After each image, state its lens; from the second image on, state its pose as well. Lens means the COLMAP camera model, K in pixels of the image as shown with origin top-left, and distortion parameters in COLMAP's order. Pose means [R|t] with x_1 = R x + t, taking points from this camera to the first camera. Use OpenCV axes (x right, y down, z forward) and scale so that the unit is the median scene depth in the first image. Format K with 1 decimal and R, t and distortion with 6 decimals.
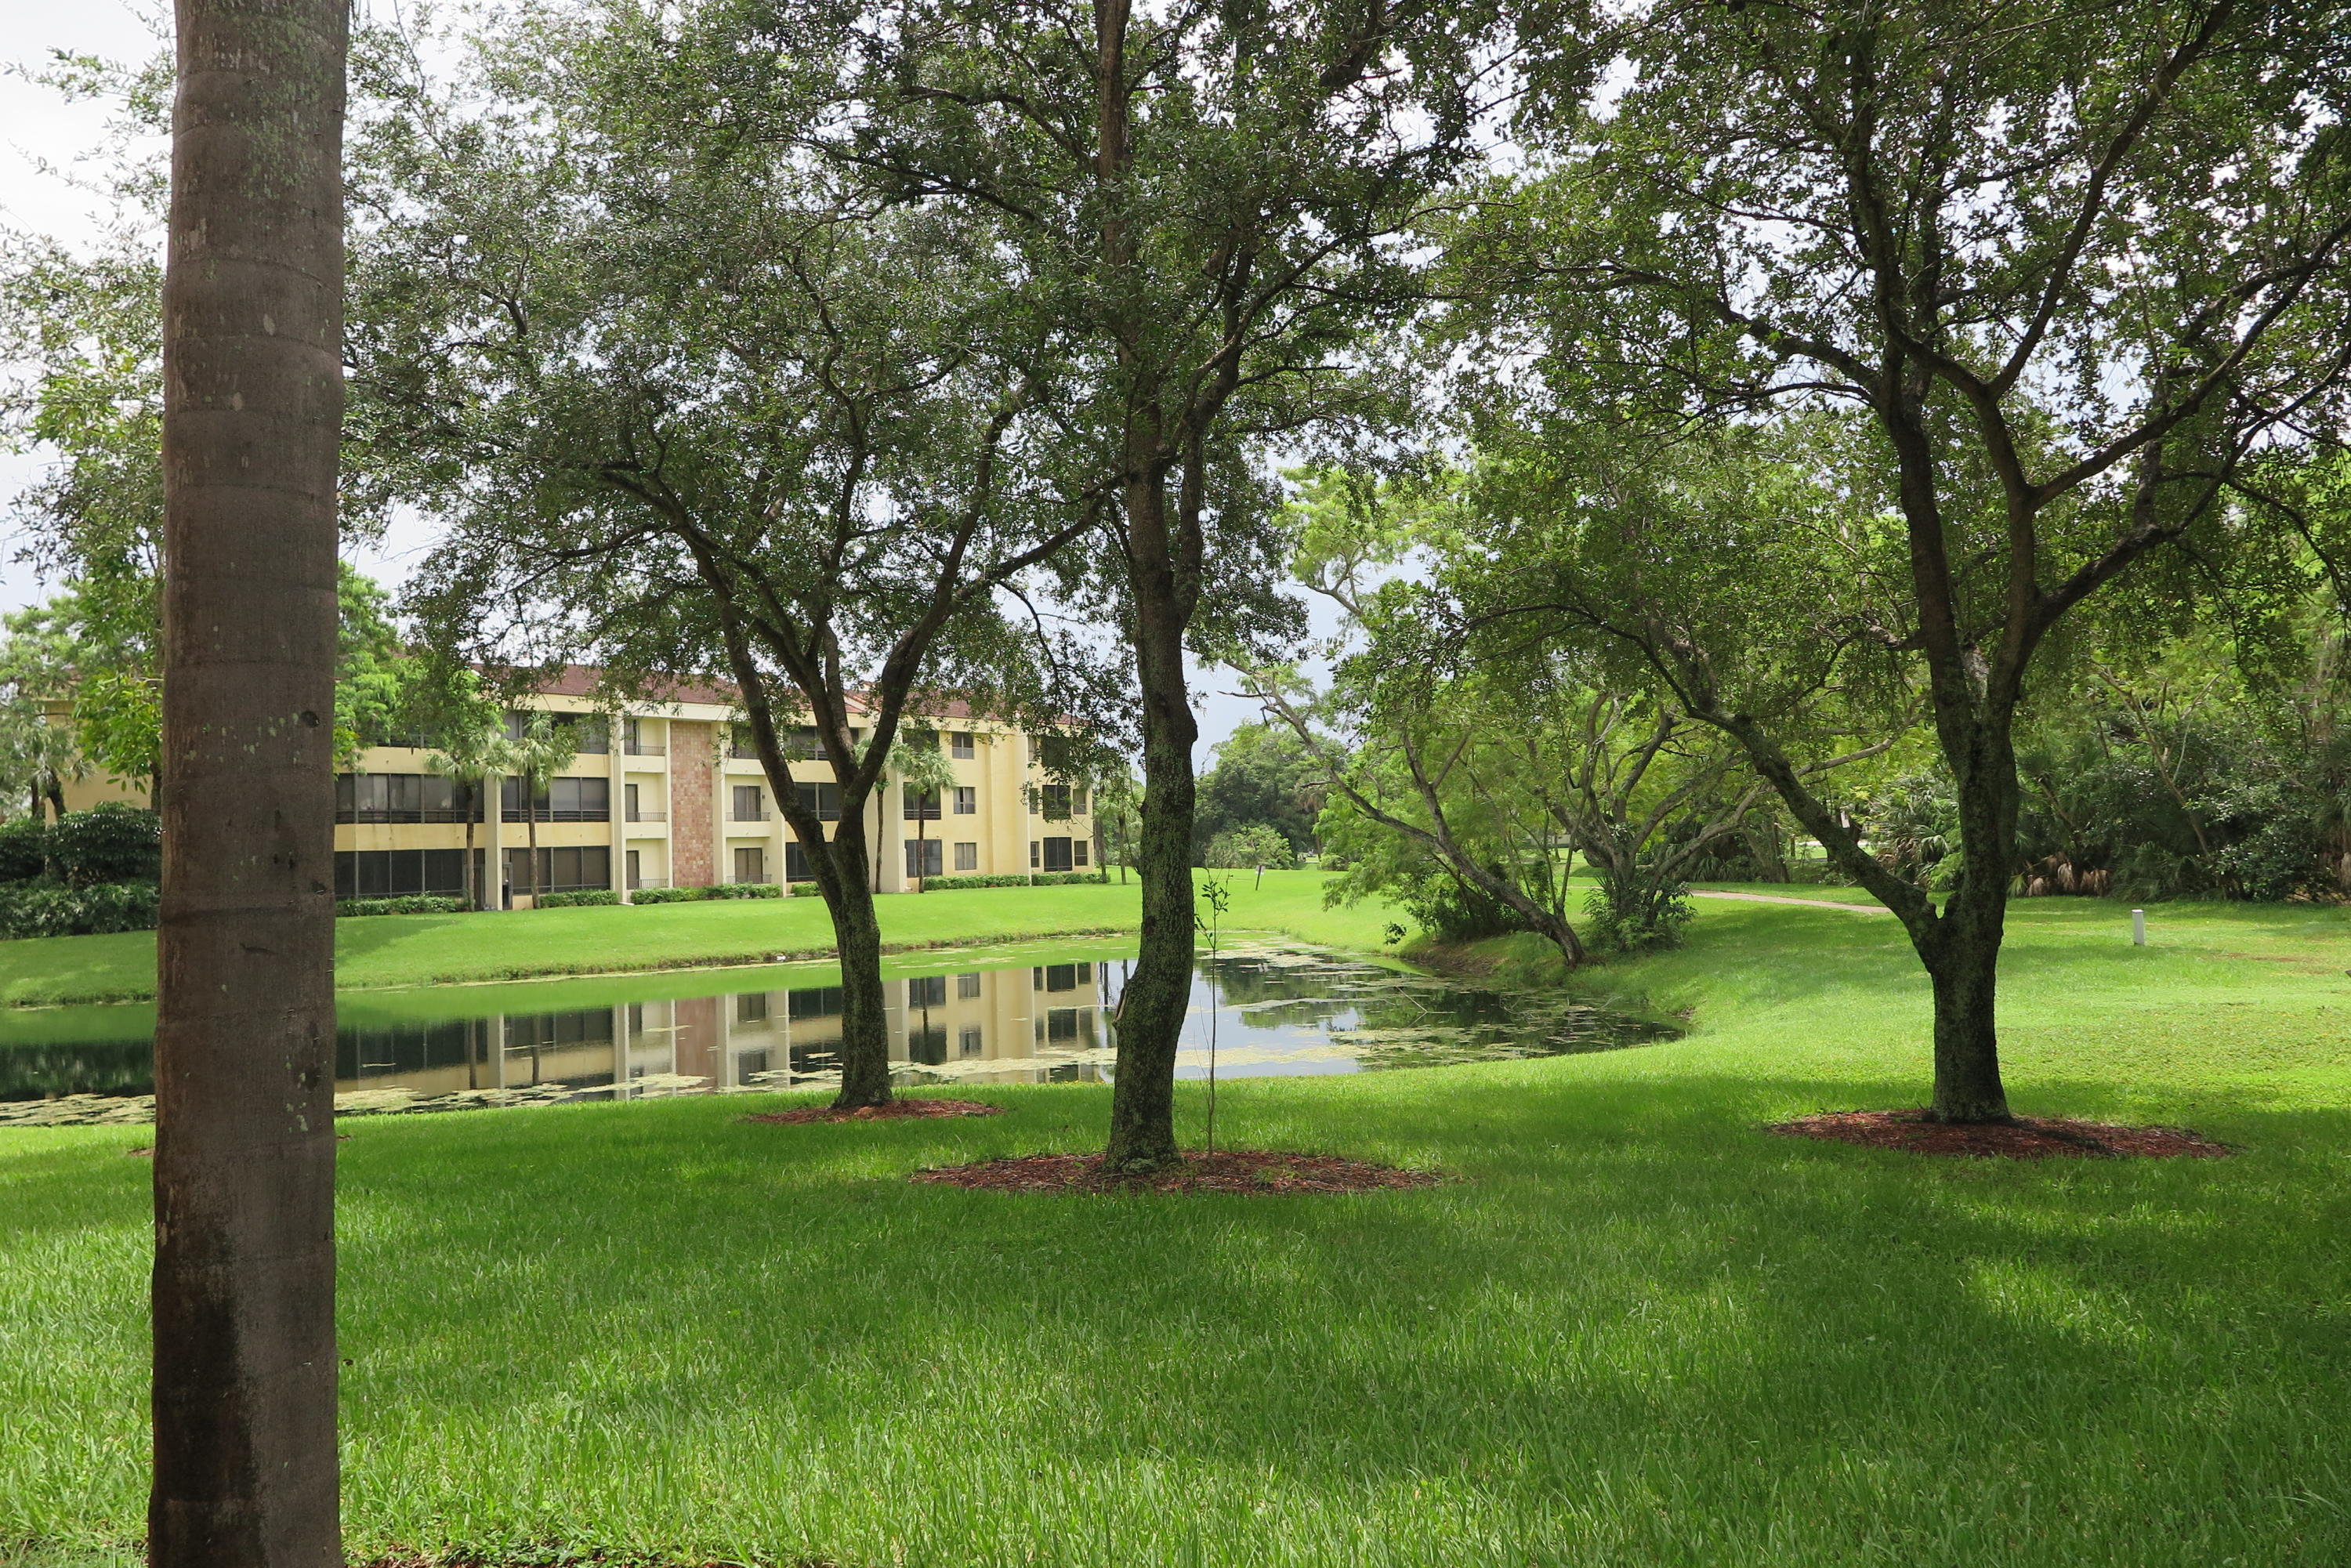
lens RADIAL K [[1624.5, 0, 1174.9], [0, 1624.5, 759.0], [0, 0, 1]] dist [-0.014267, 0.013597]
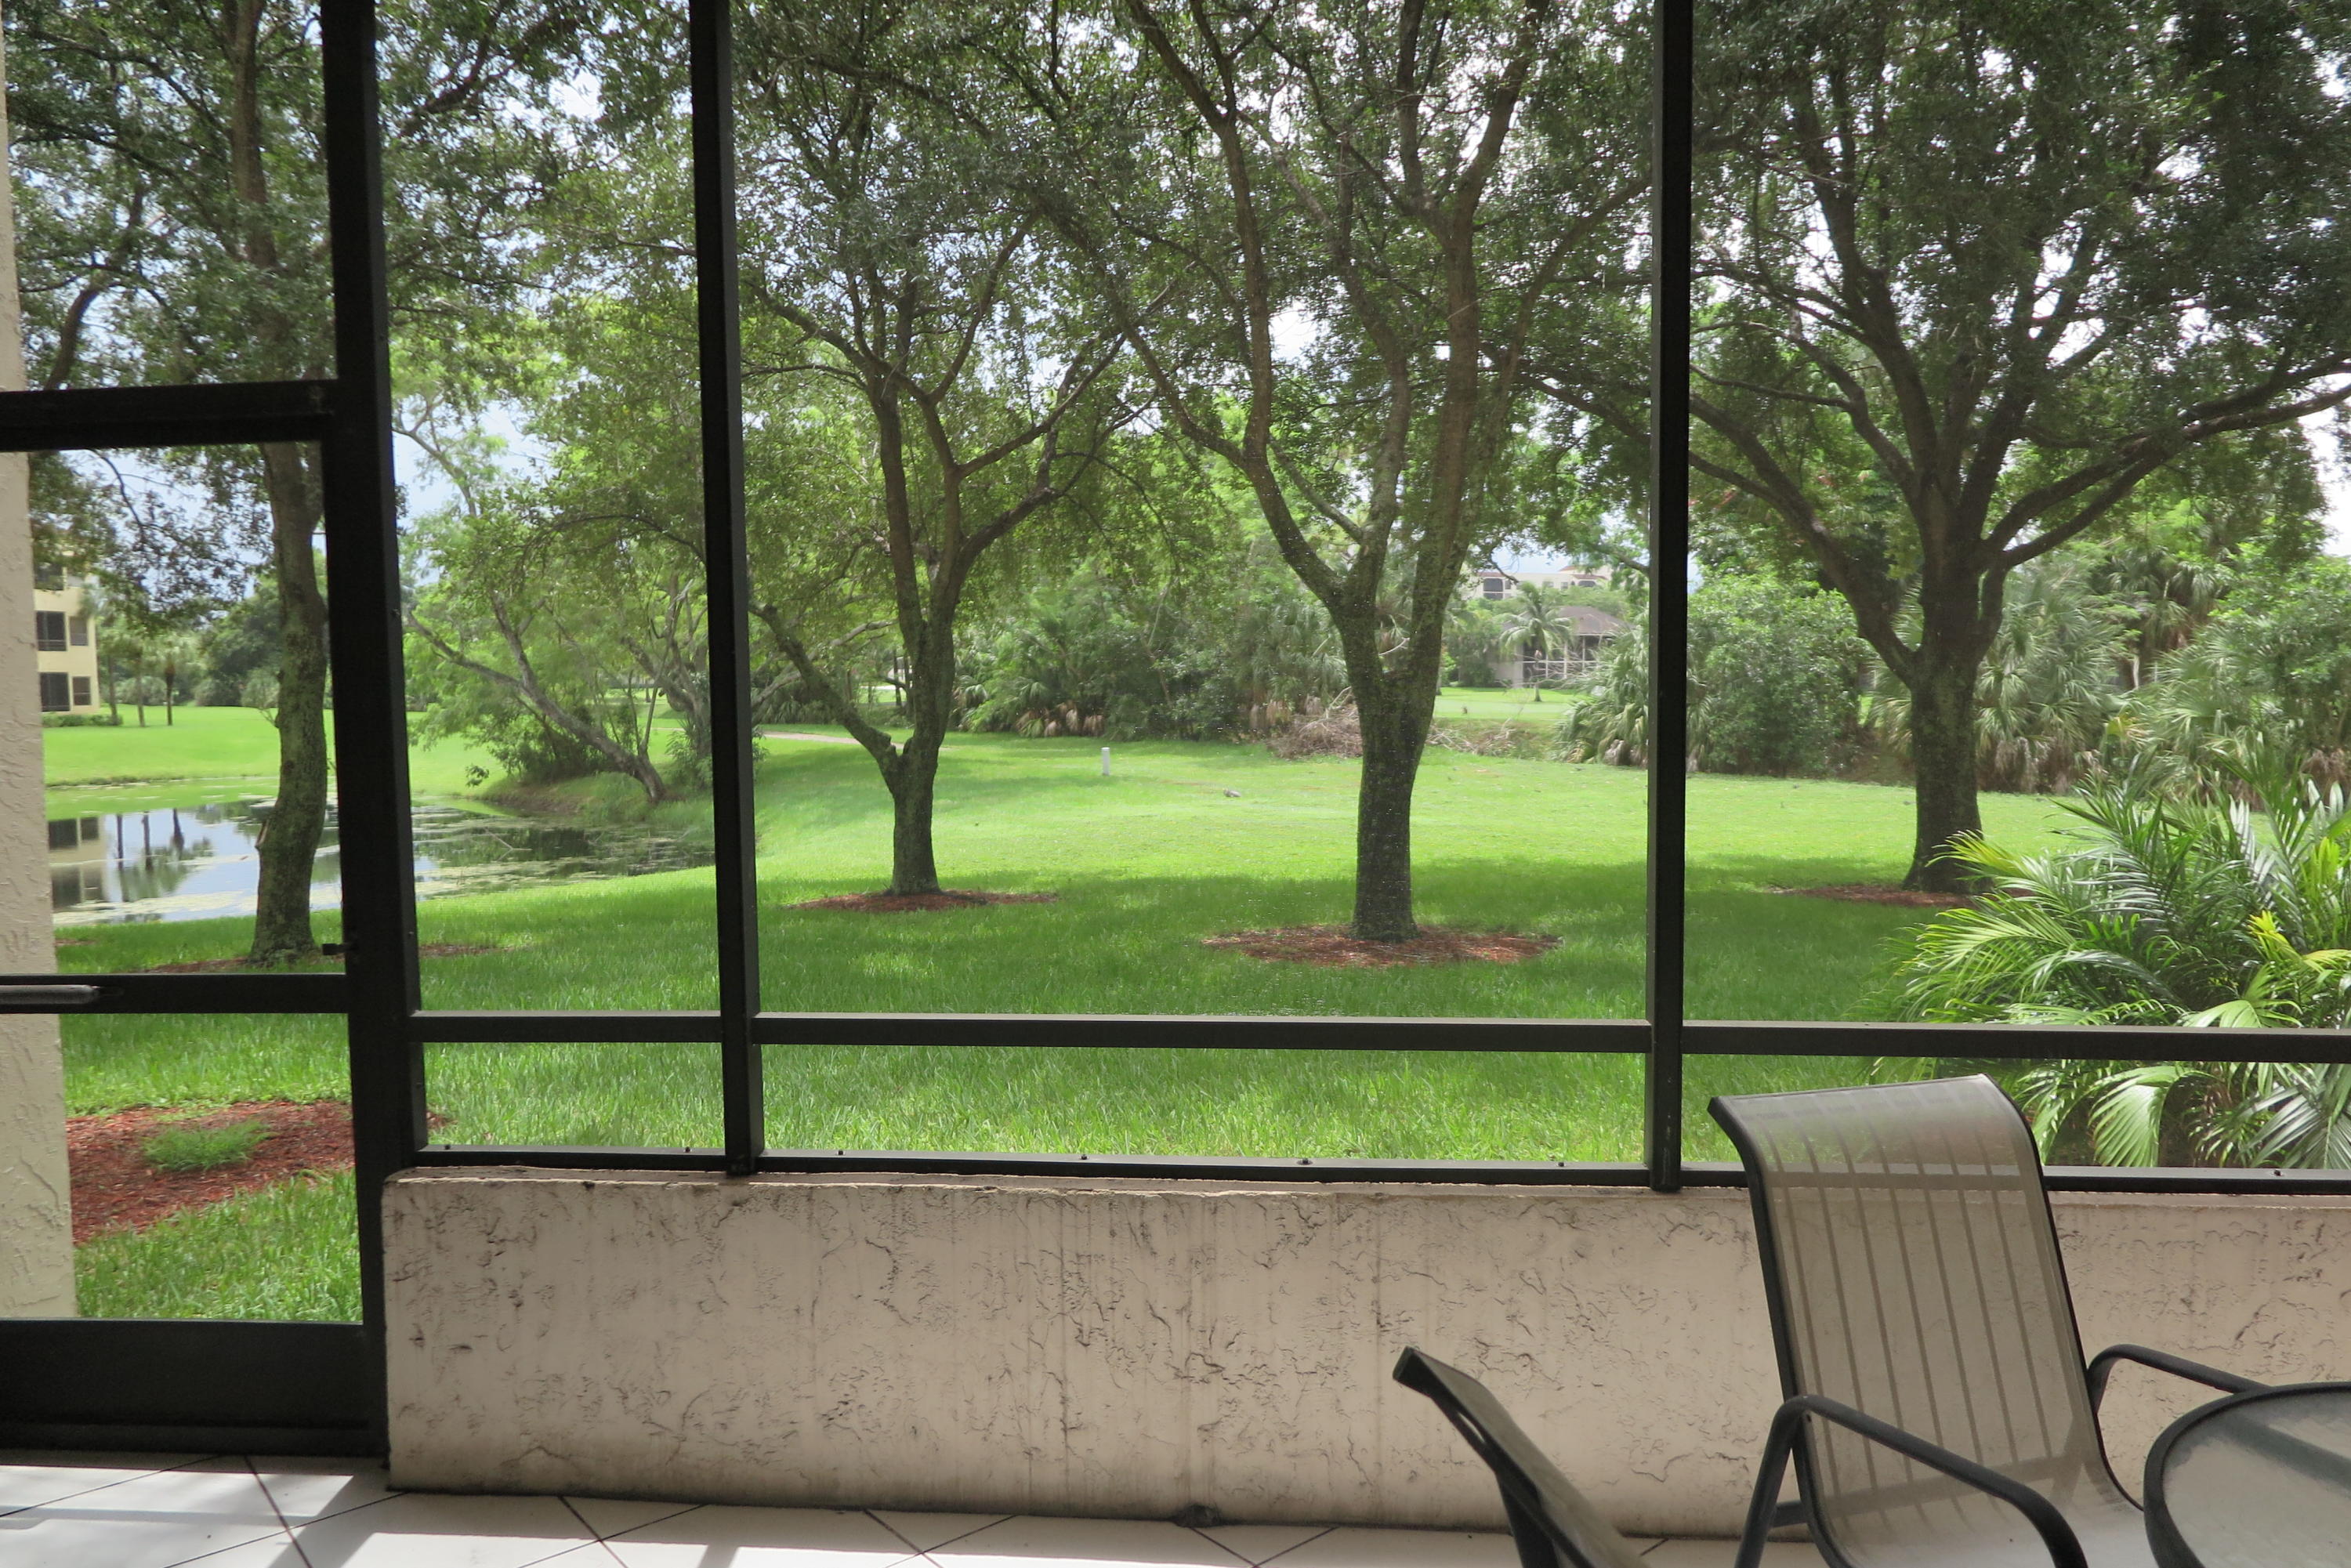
lens RADIAL K [[1624.5, 0, 1182.2], [0, 1624.5, 755.0], [0, 0, 1]] dist [-0.014267, 0.013597]
pose [[0.853478, -0.010637, 0.521020, -0.045986], [-0.039185, 0.995651, 0.084517, -0.024211], [-0.519654, -0.092550, 0.849350, -0.248174]]
